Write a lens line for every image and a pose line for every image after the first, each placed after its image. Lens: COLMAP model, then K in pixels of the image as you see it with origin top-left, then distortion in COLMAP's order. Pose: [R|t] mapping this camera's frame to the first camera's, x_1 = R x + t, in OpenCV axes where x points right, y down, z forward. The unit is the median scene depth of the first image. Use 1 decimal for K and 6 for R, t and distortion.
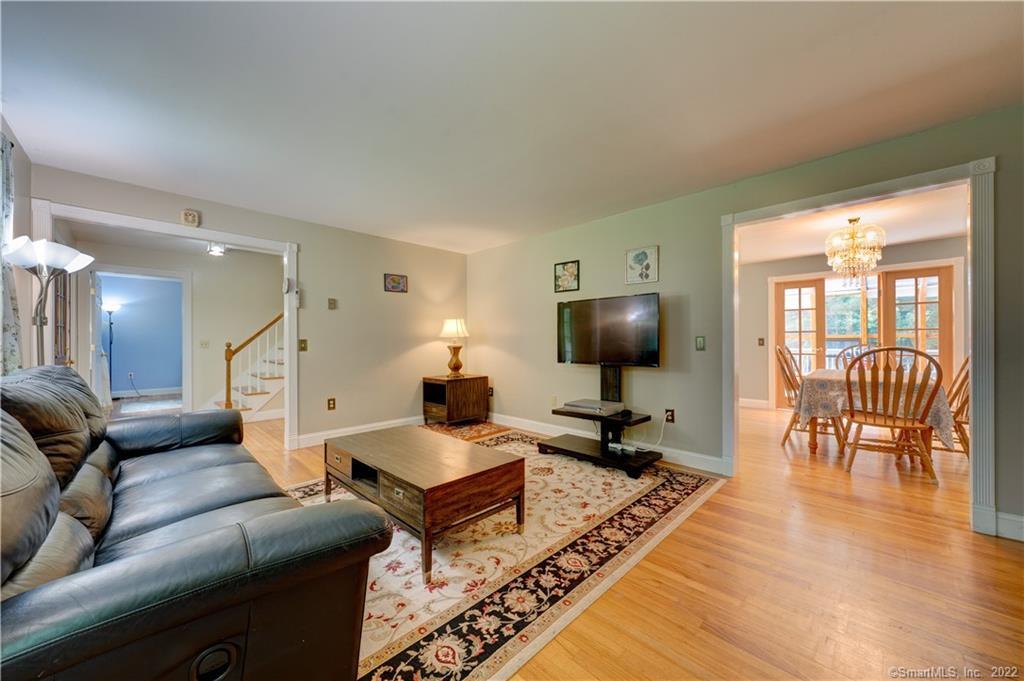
lens RADIAL K [[374.8, 0, 510.1], [0, 374.8, 339.8], [0, 0, 1]] dist [0.000462, 0.000071]
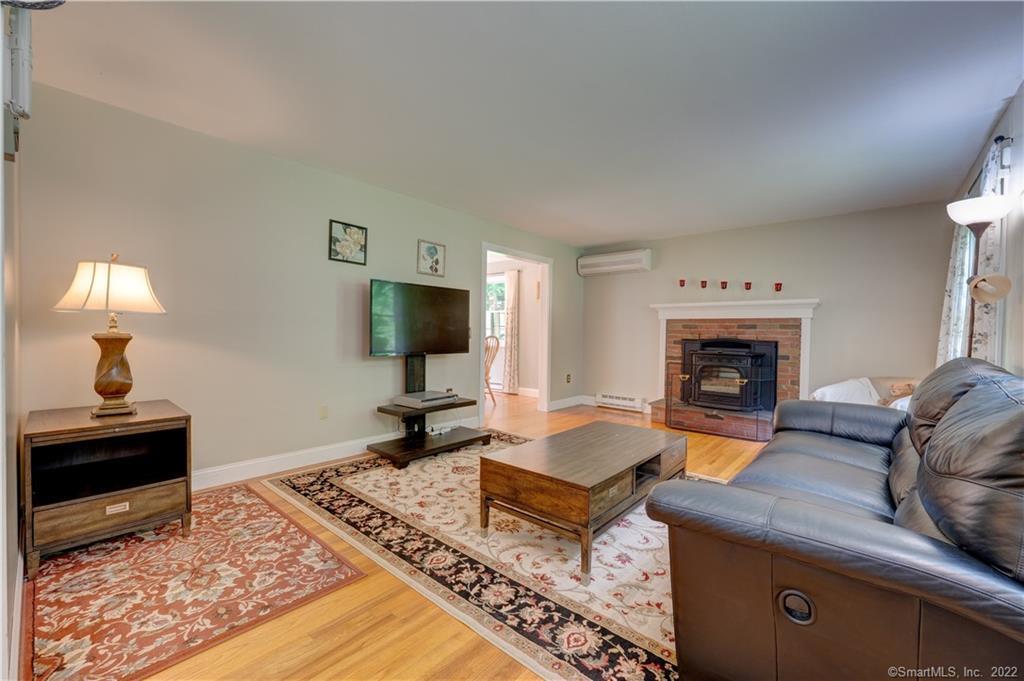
lens RADIAL K [[417.4, 0, 515.2], [0, 417.4, 343.7], [0, 0, 1]] dist [-0.000454, -0.000002]
pose [[-0.077920, -0.021648, 0.996725, -0.936759], [-0.019489, 0.999606, 0.020187, 0.013777], [-0.996769, -0.017852, -0.078311, 0.948635]]
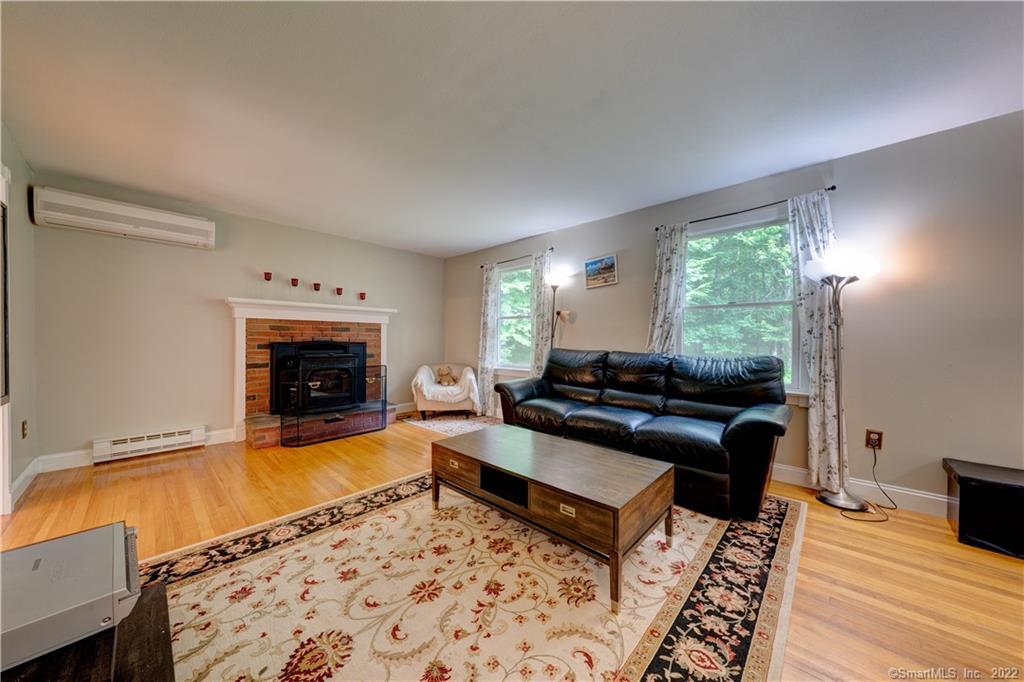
lens RADIAL K [[345.8, 0, 513.5], [0, 345.8, 340.4], [0, 0, 1]] dist [-0.000007, -0.000014]
pose [[-0.998925, -0.002943, -0.046252, -0.103936], [-0.002858, 0.999994, -0.001904, 0.009057], [0.046257, -0.001769, -0.998928, 1.366644]]
